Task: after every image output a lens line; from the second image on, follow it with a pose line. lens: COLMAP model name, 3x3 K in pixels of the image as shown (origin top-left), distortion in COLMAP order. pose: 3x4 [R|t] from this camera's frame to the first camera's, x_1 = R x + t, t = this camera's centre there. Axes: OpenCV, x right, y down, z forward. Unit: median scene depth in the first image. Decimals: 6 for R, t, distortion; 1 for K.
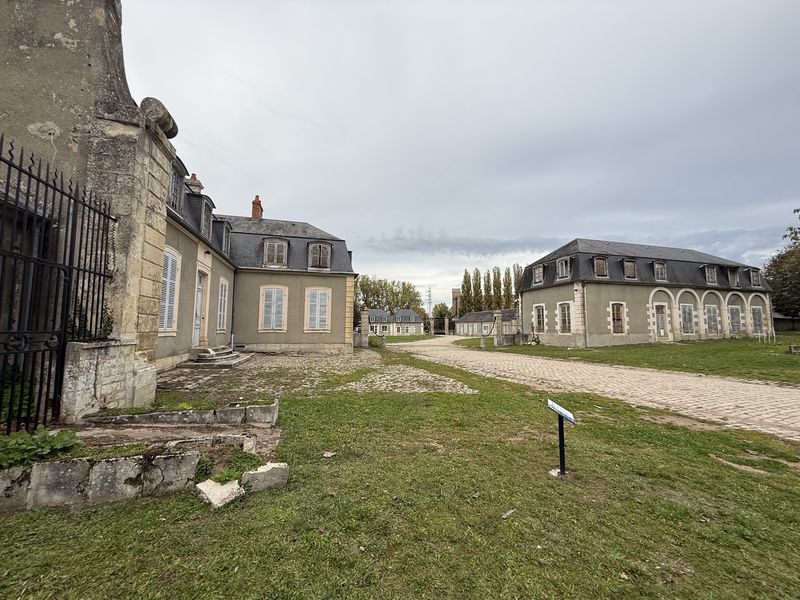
lens RADIAL K [[322.5, 0, 400.7], [0, 322.5, 299.9], [0, 0, 1]] dist [0.001662, -0.000398]
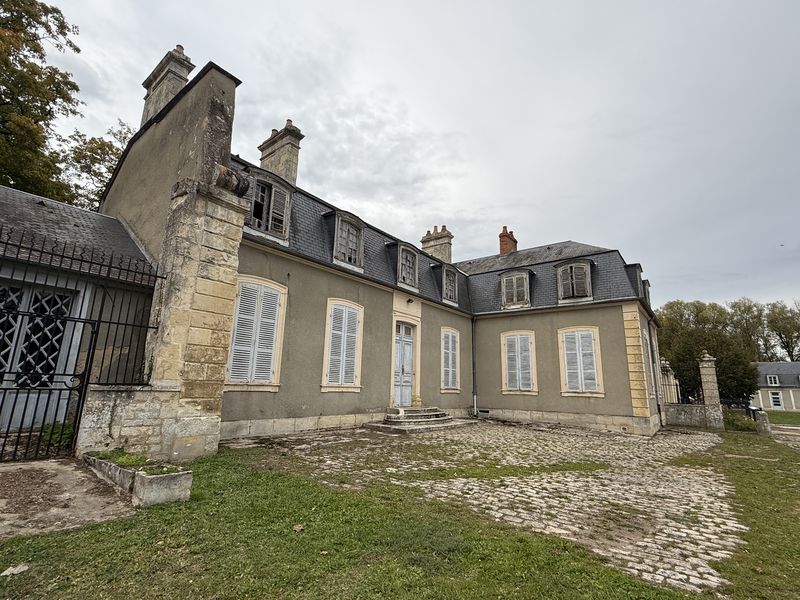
lens RADIAL K [[390.2, 0, 397.5], [0, 390.2, 301.5], [0, 0, 1]] dist [0.000768, 0.000089]
pose [[0.594381, -0.165401, -0.786991, 0.121061], [0.049336, 0.984277, -0.169603, 0.019422], [0.802669, 0.061982, 0.593195, 0.154767]]
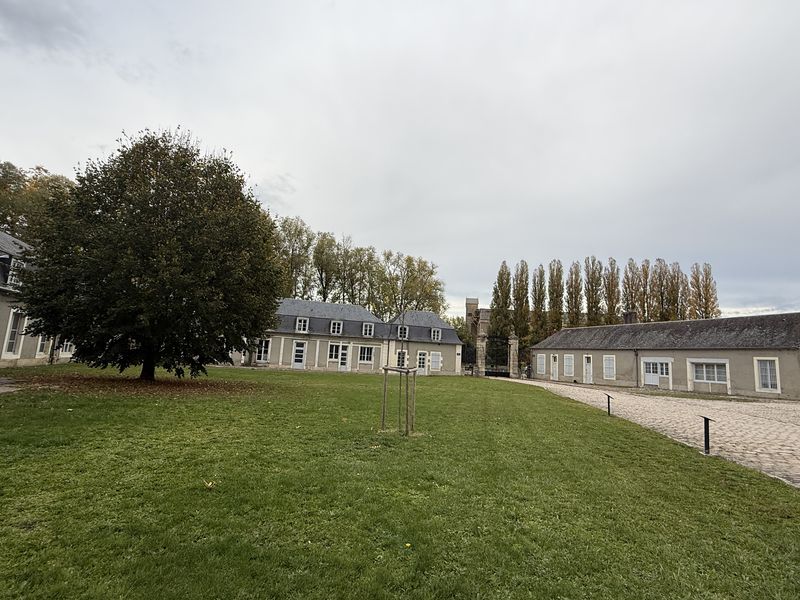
lens RADIAL K [[390.2, 0, 392.6], [0, 390.2, 302.2], [0, 0, 1]] dist [0.000768, 0.000089]
pose [[0.996926, 0.062563, 0.047166, -0.129135], [-0.059997, 0.996738, -0.053987, 0.143892], [-0.050390, 0.050991, 0.997427, 1.518226]]
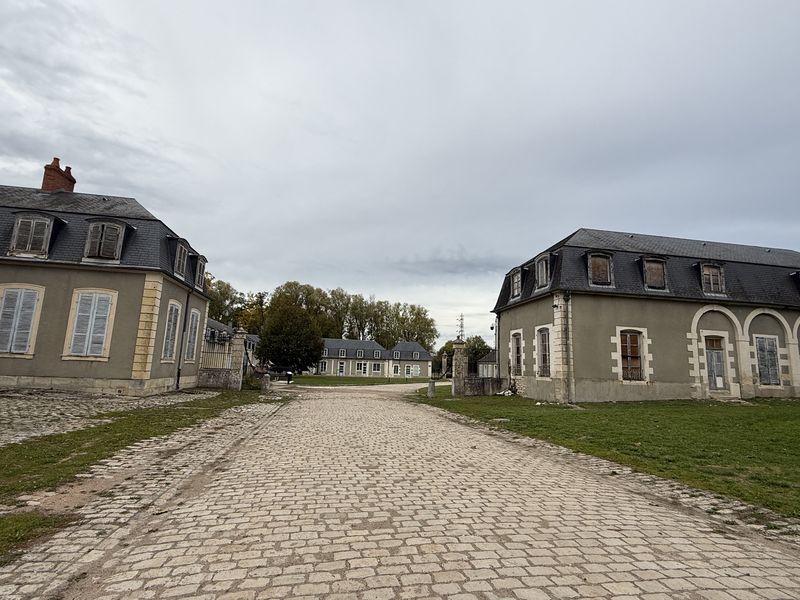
lens RADIAL K [[416.8, 0, 405.8], [0, 416.8, 299.6], [0, 0, 1]] dist [0.001477, 0.000028]
pose [[0.994839, 0.015131, -0.100327, 0.311396], [-0.022992, 0.996714, -0.077664, 0.022460], [0.098822, 0.079570, 0.991919, 0.173750]]
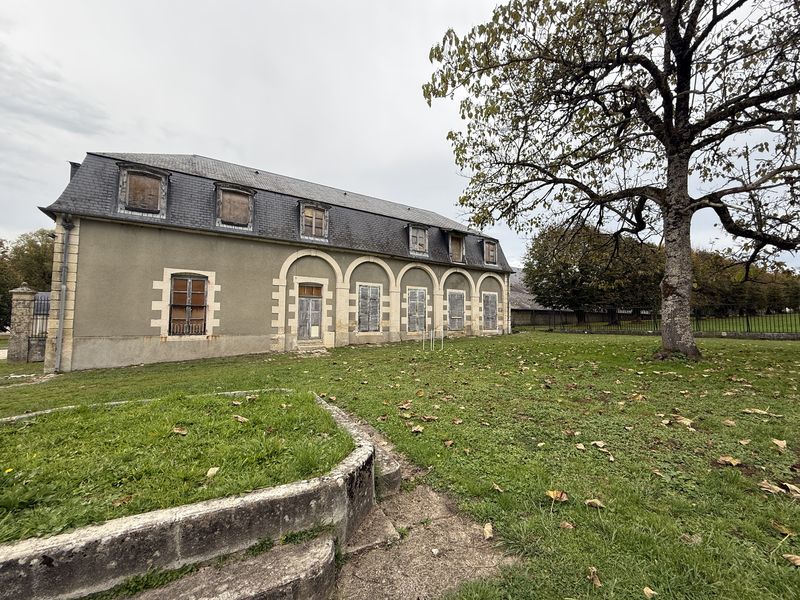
lens RADIAL K [[322.5, 0, 401.4], [0, 322.5, 296.1], [0, 0, 1]] dist [0.001662, -0.000398]
pose [[0.954928, 0.024400, 0.295832, 0.780686], [-0.030768, 0.999384, 0.016888, 0.024813], [-0.295238, -0.025229, 0.955091, 0.416949]]
